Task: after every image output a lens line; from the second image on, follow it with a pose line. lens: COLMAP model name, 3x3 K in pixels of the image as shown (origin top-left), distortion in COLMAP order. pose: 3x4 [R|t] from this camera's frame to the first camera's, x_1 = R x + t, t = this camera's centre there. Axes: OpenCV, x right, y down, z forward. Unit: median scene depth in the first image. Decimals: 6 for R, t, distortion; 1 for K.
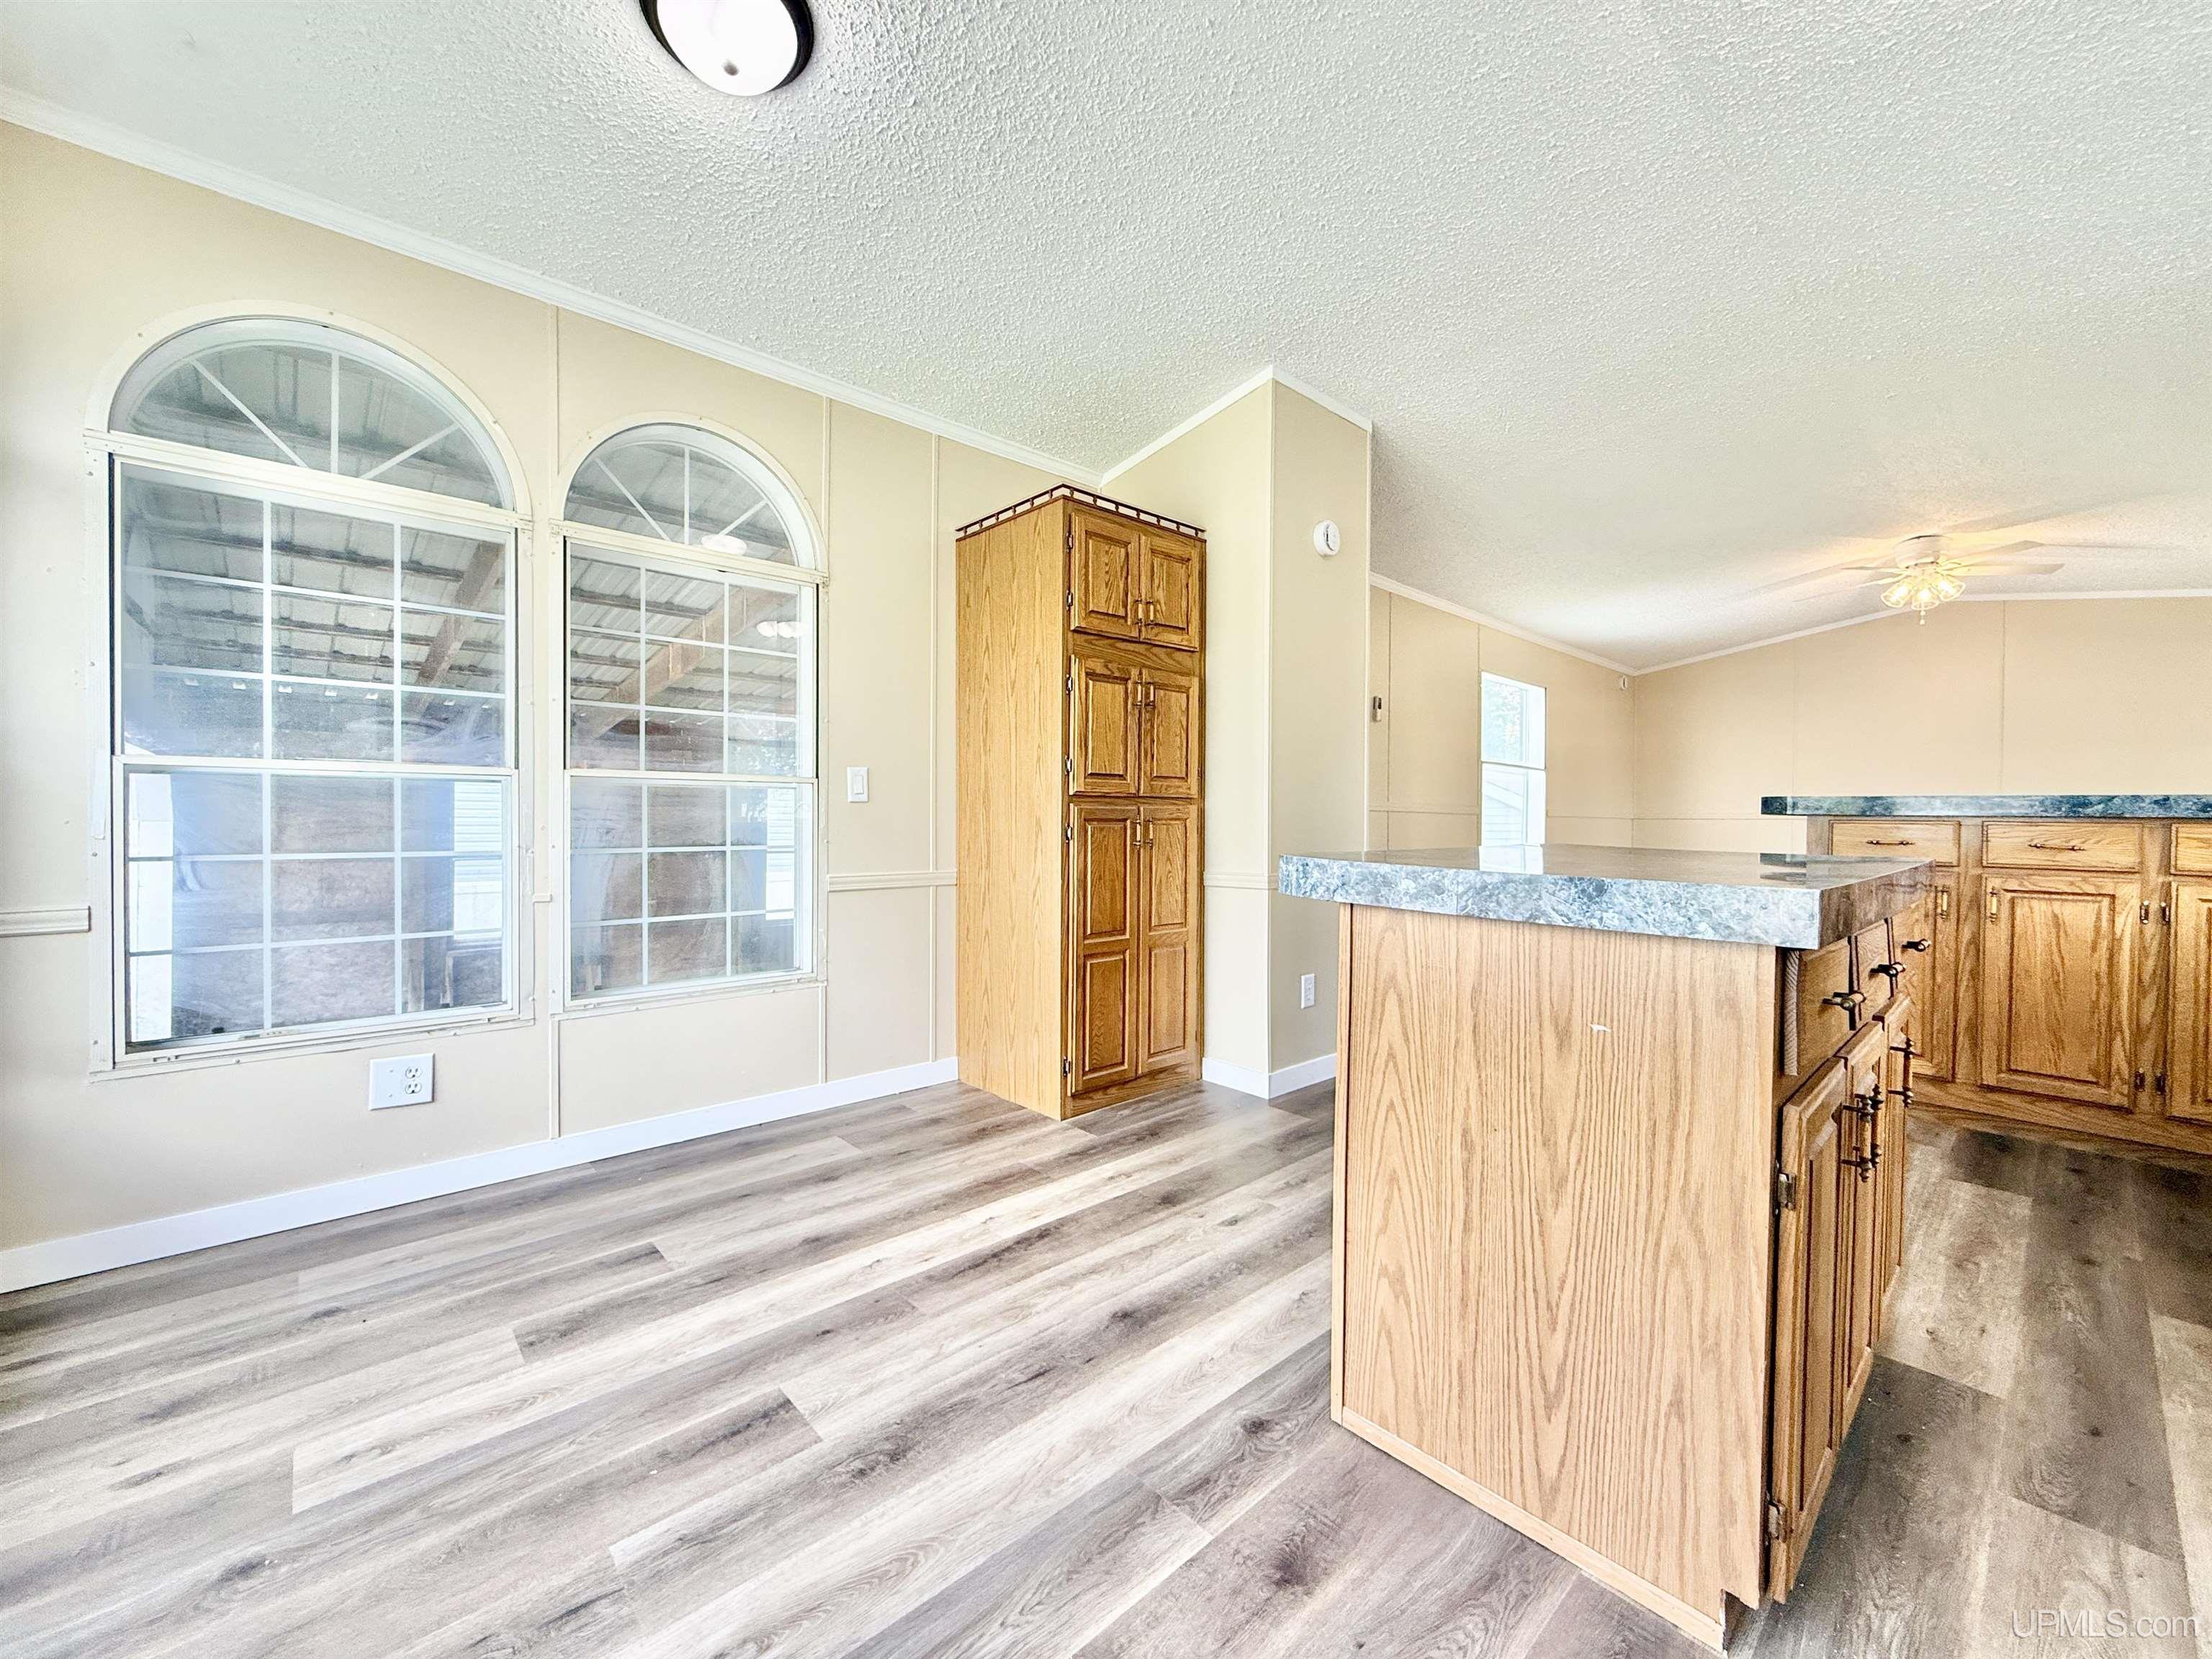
lens RADIAL K [[879.9, 0, 1098.8], [0, 879.9, 827.6], [0, 0, 1]] dist [-0.001970, 0.000437]
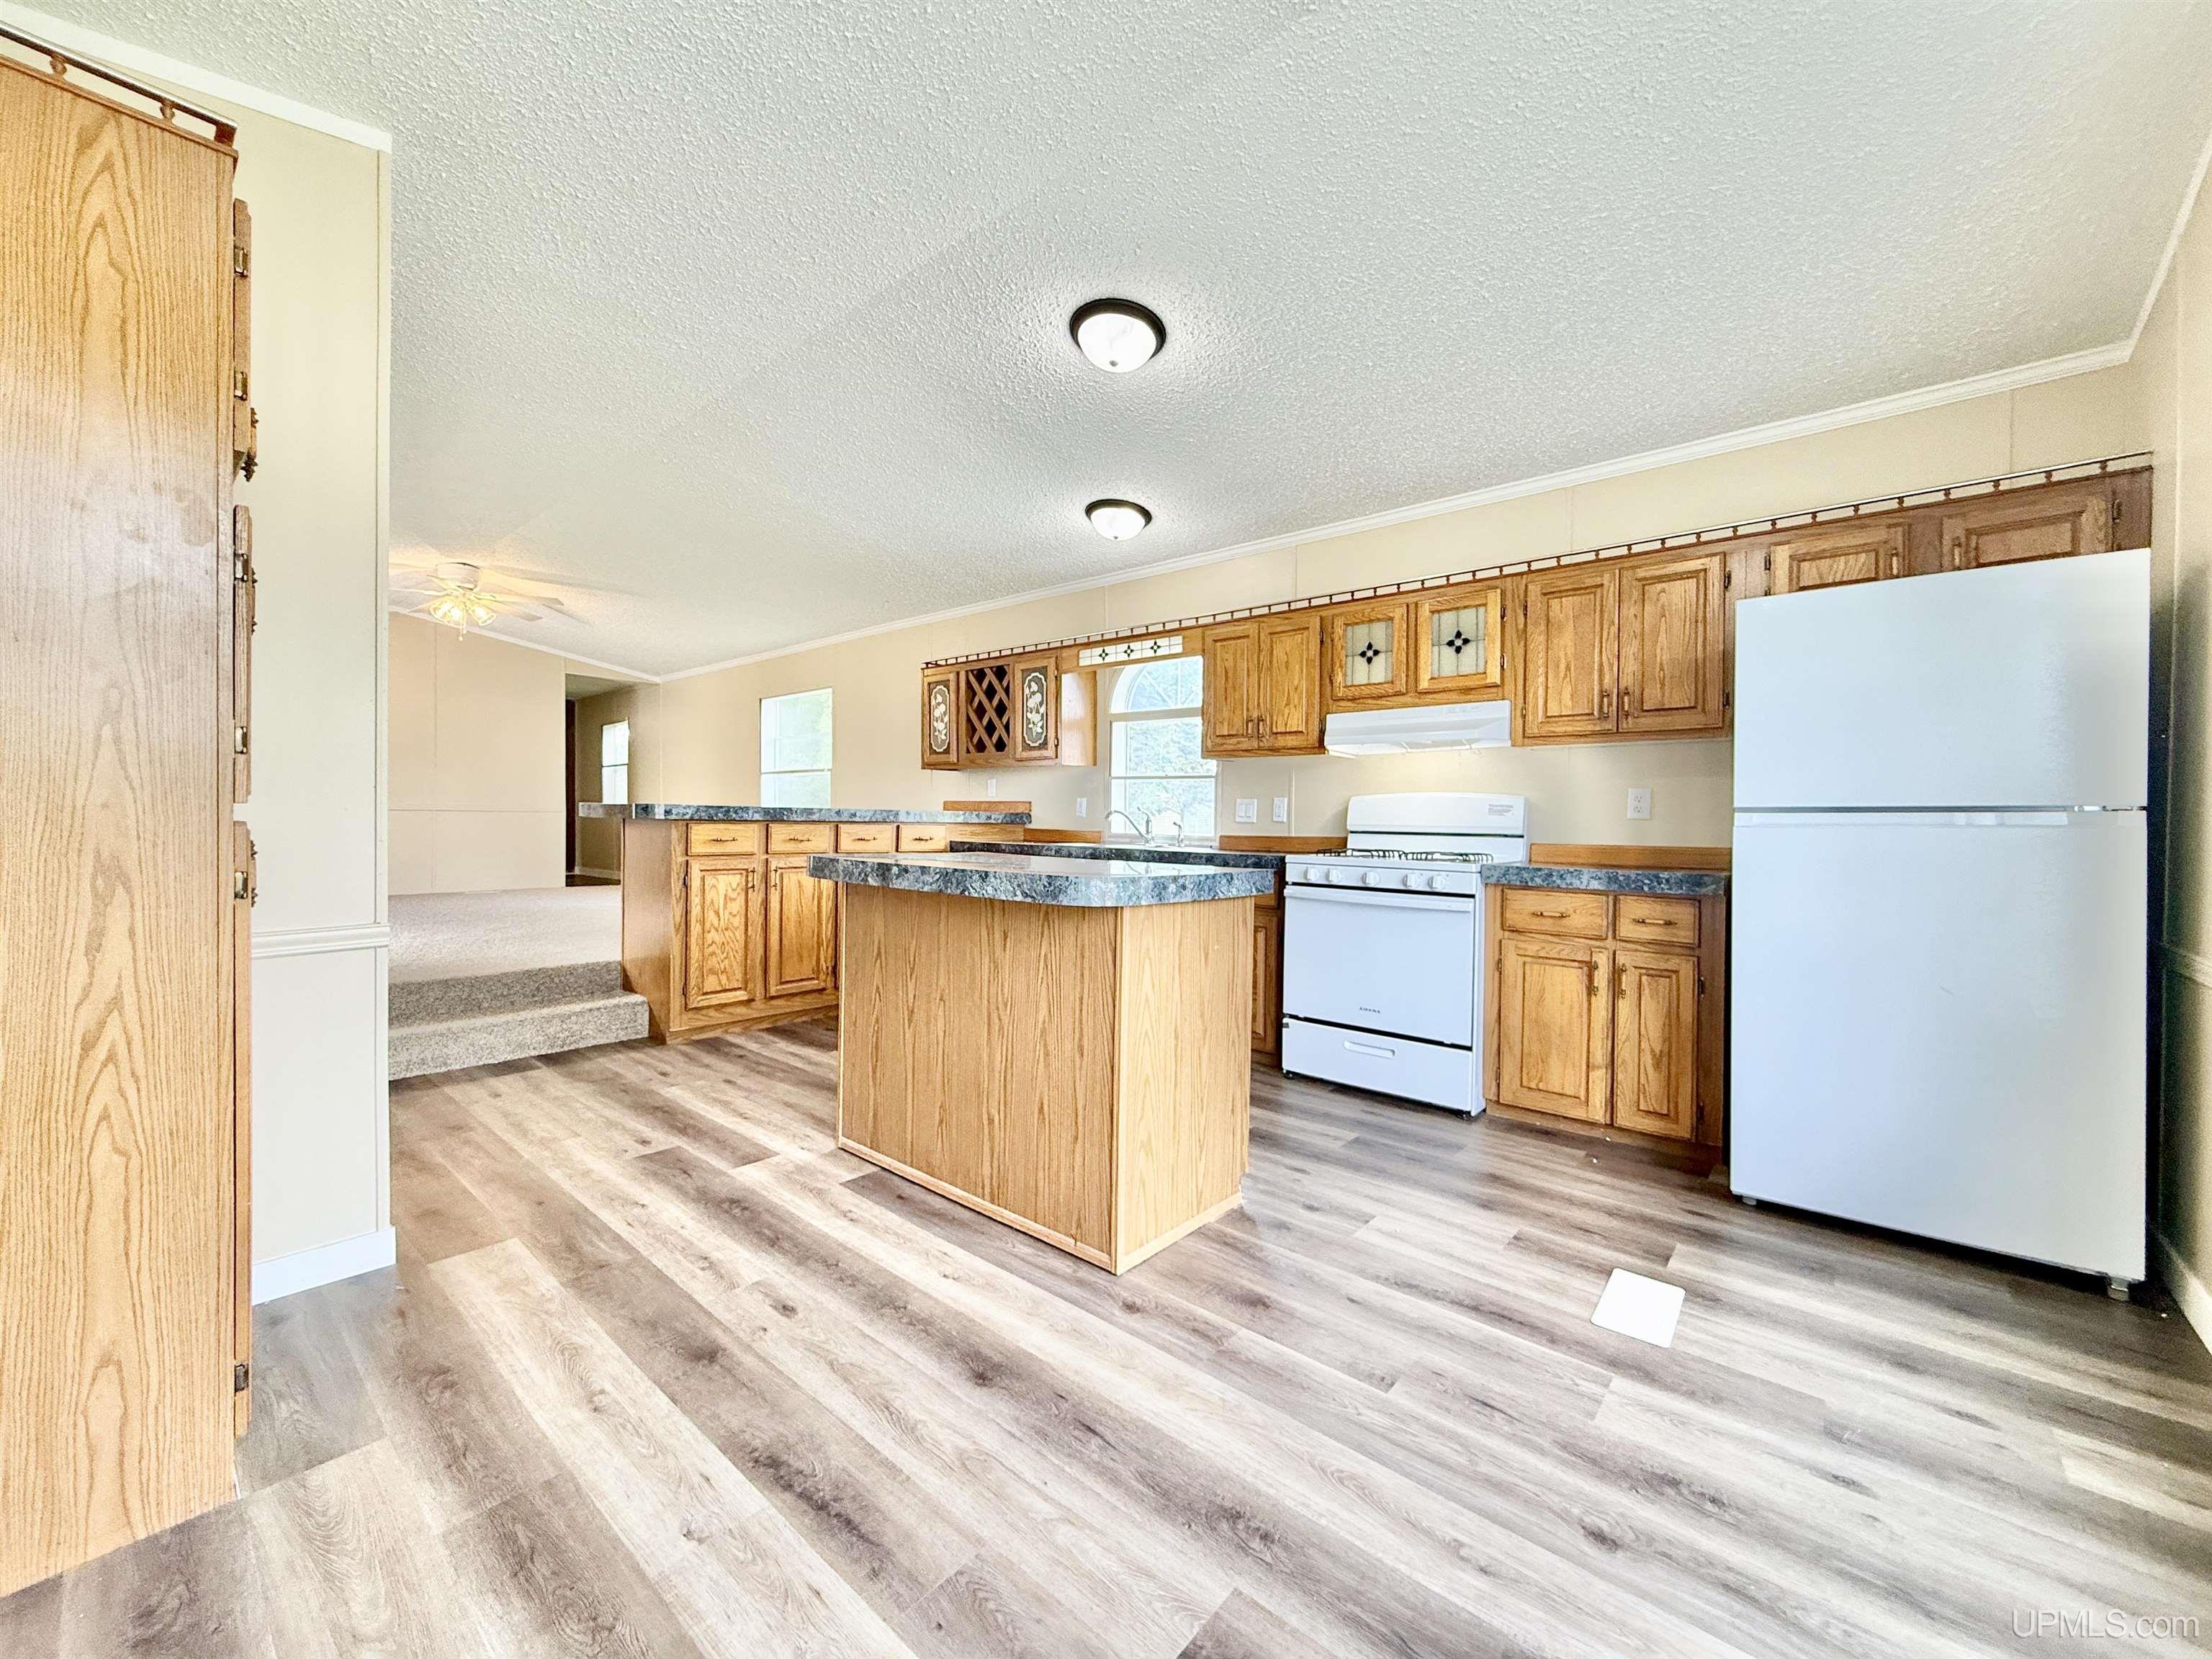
lens RADIAL K [[879.9, 0, 1098.8], [0, 879.9, 827.6], [0, 0, 1]] dist [-0.001970, 0.000437]
pose [[-0.119451, -0.023502, 0.992562, -1.017917], [-0.003908, 0.999723, 0.023201, -0.067836], [-0.992832, -0.001108, -0.119510, 1.102167]]
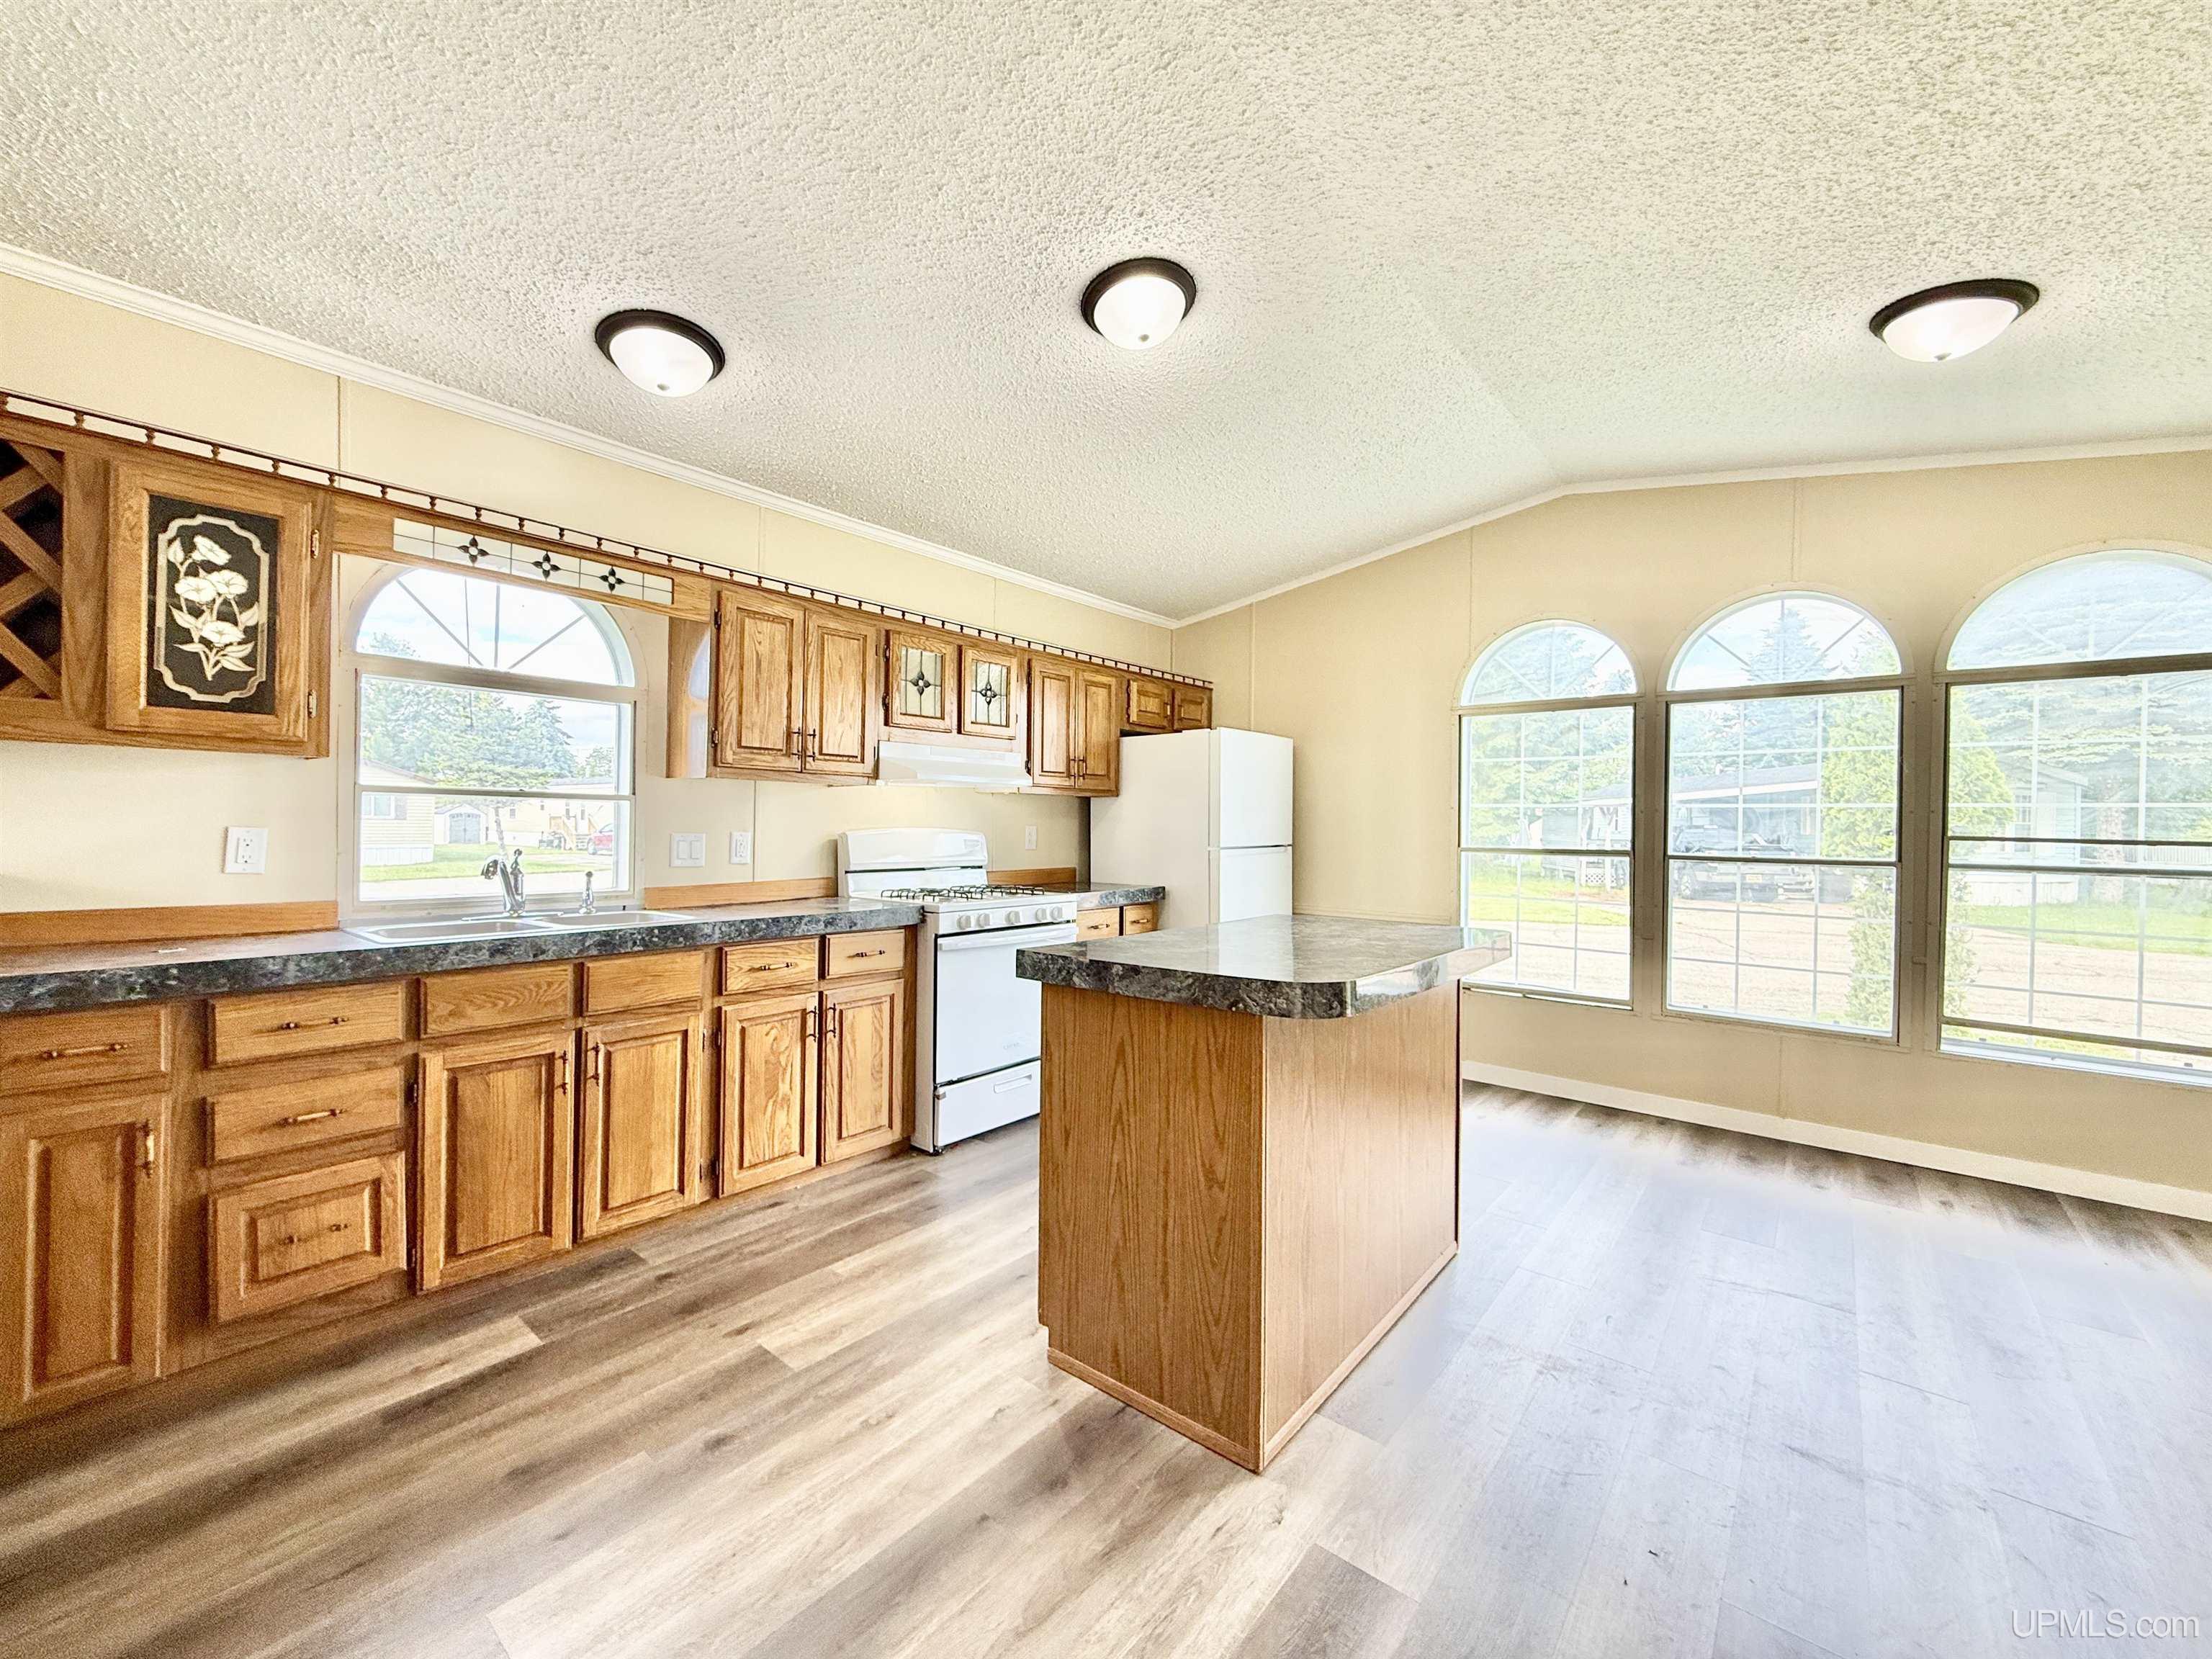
lens RADIAL K [[879.9, 0, 1098.8], [0, 879.9, 827.6], [0, 0, 1]] dist [-0.001970, 0.000437]
pose [[-0.989858, -0.024068, -0.140007, 1.135533], [-0.026246, 0.999561, 0.013733, -0.160721], [0.139615, 0.017268, -0.990055, 2.403141]]
